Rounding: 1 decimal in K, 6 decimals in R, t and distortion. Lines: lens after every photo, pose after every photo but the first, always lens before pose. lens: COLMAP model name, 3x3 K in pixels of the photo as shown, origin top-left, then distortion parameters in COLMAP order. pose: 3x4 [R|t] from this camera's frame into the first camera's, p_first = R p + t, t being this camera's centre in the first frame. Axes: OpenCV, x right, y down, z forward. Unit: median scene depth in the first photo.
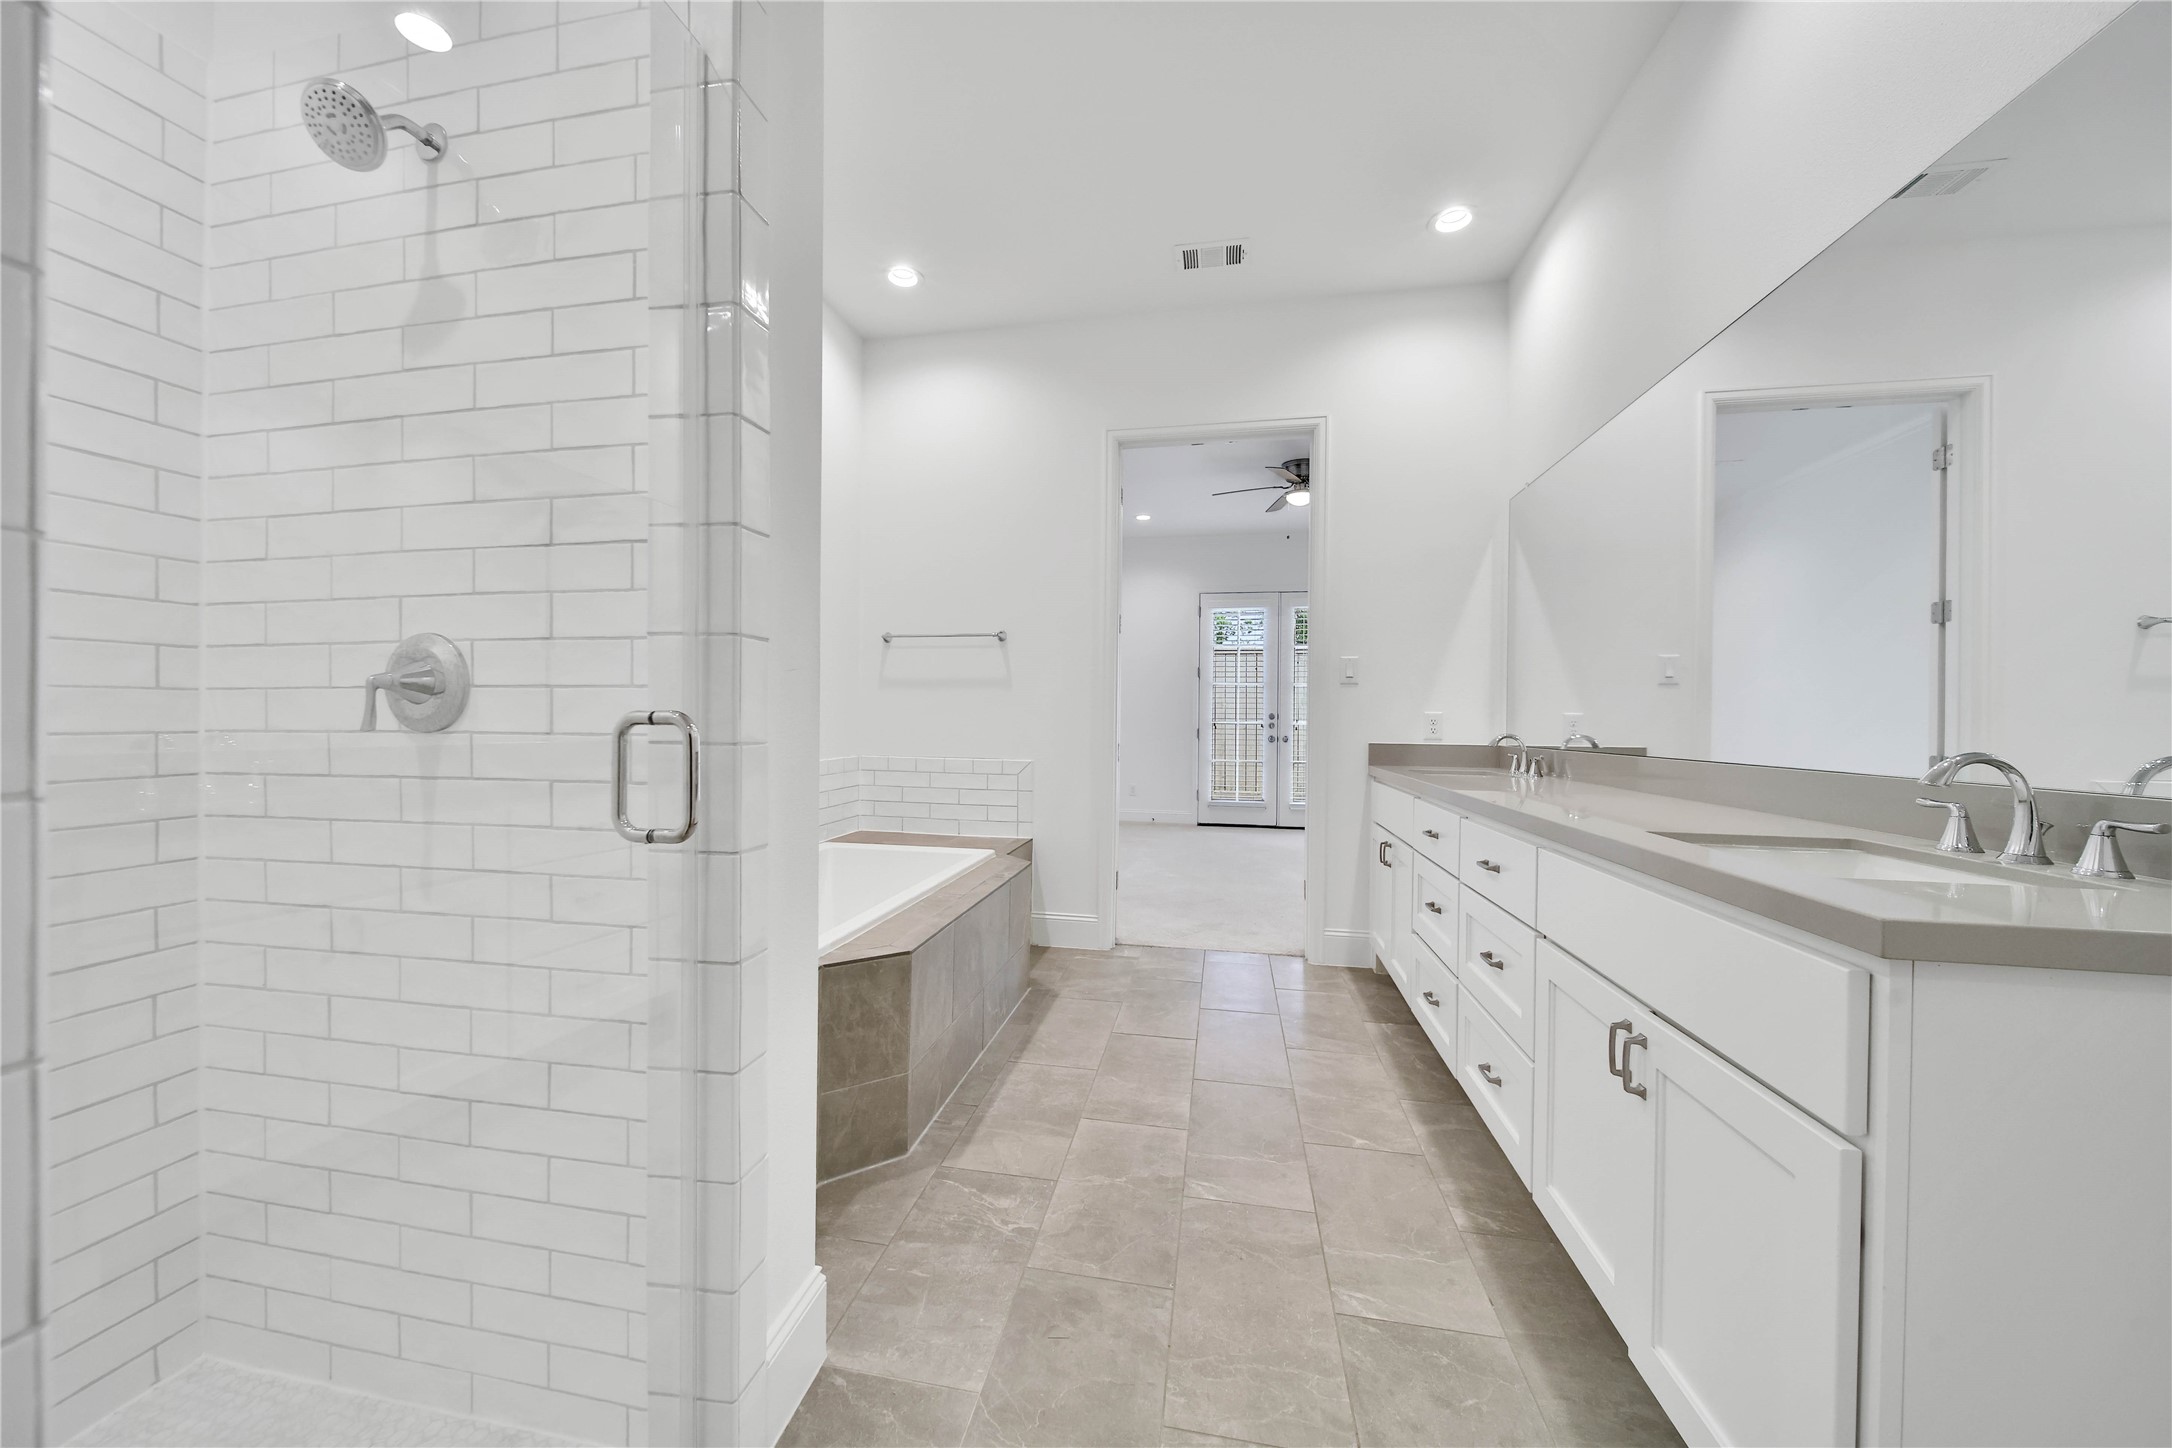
lens RADIAL K [[763.6, 0, 1082.2], [0, 763.6, 713.1], [0, 0, 1]] dist [0.003805, -0.002297]
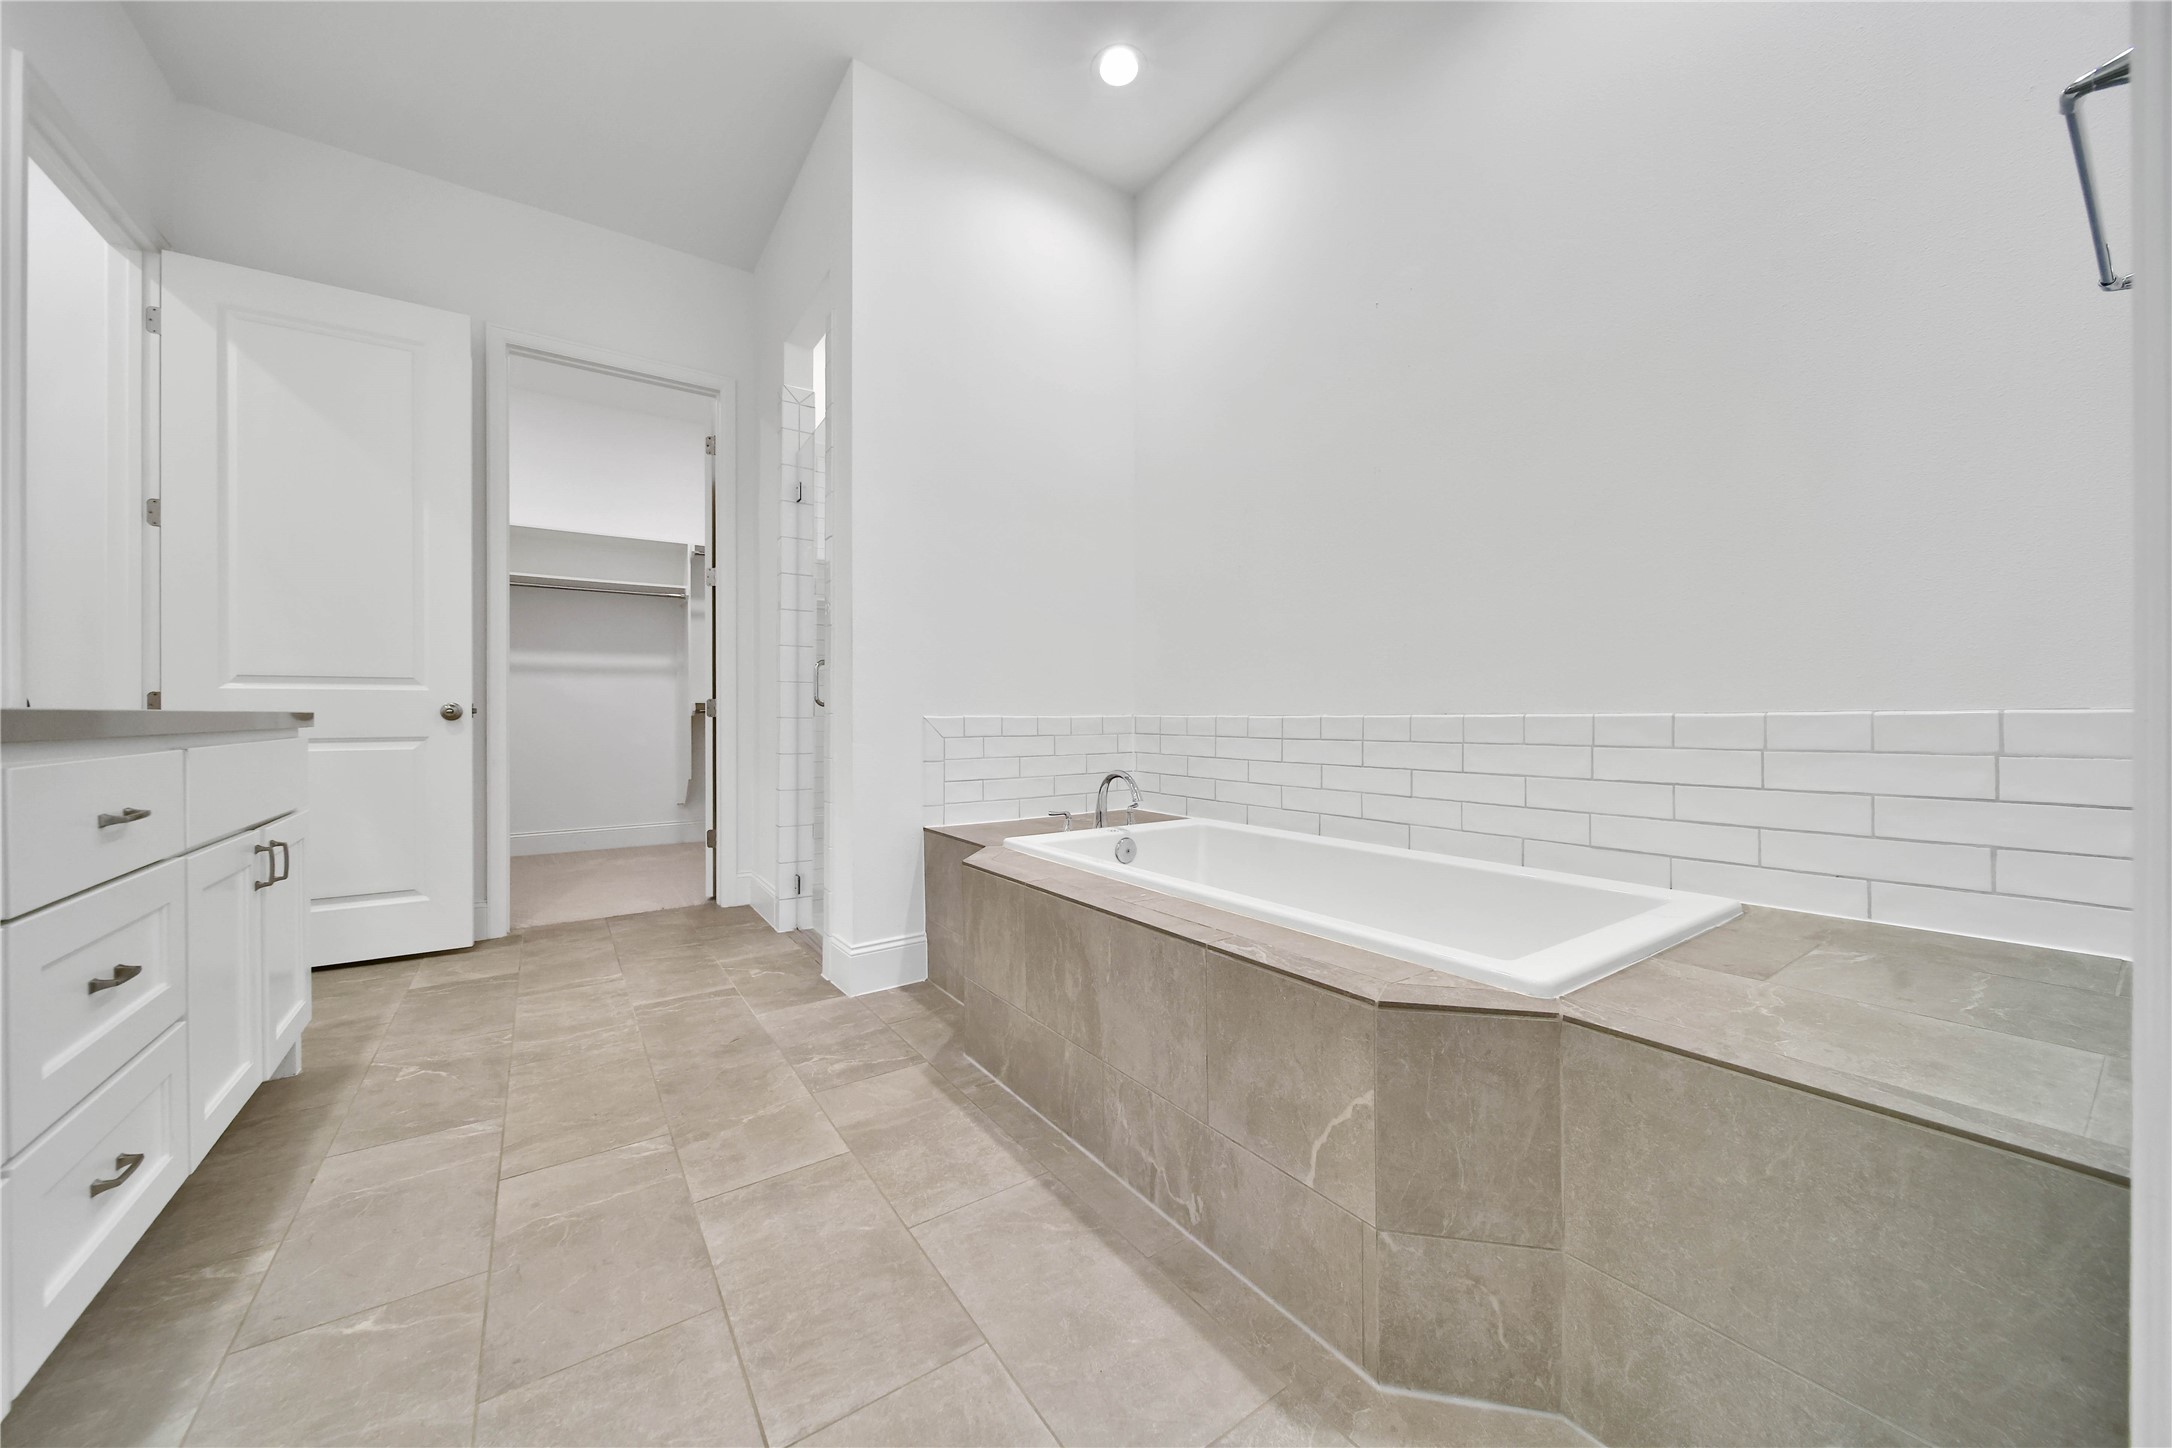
lens RADIAL K [[763.6, 0, 1072.8], [0, 763.6, 709.2], [0, 0, 1]] dist [0.003805, -0.002297]
pose [[-0.704315, -0.017903, -0.709661, 0.432624], [0.000891, 0.999659, -0.026103, 0.133322], [0.709887, -0.019017, -0.704059, 1.906143]]
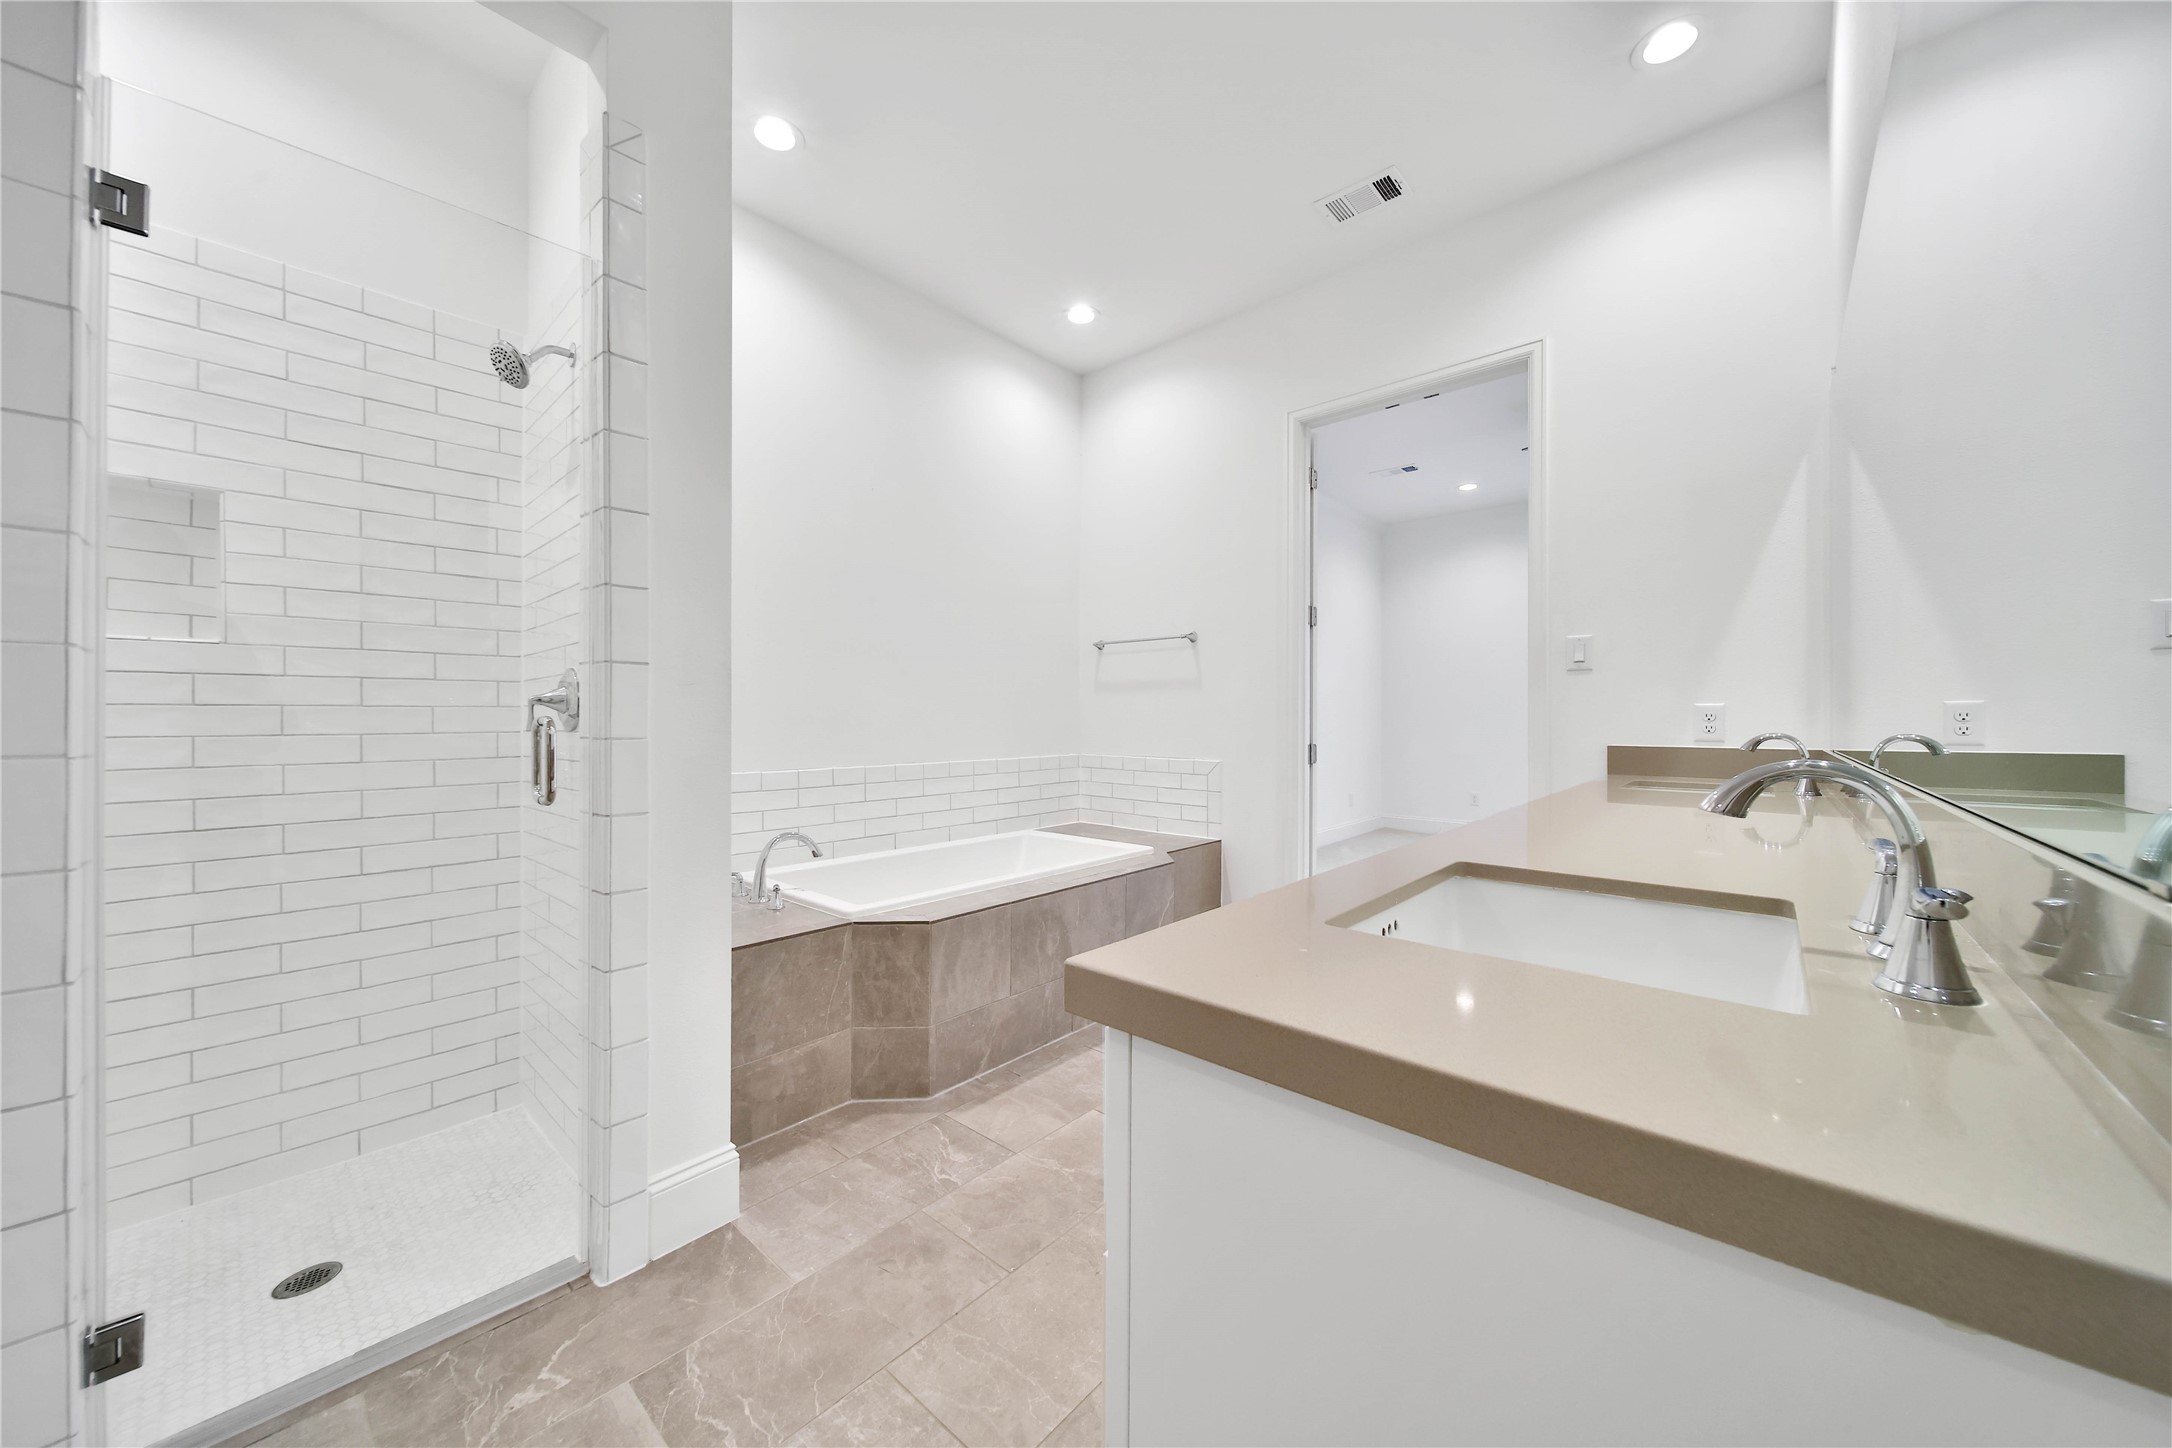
lens RADIAL K [[763.6, 0, 1097.0], [0, 763.6, 705.8], [0, 0, 1]] dist [0.003805, -0.002297]
pose [[0.864169, -0.019867, -0.502810, 0.595386], [0.014092, 0.999784, -0.015283, 0.007629], [0.503005, 0.006121, 0.864262, 0.132028]]
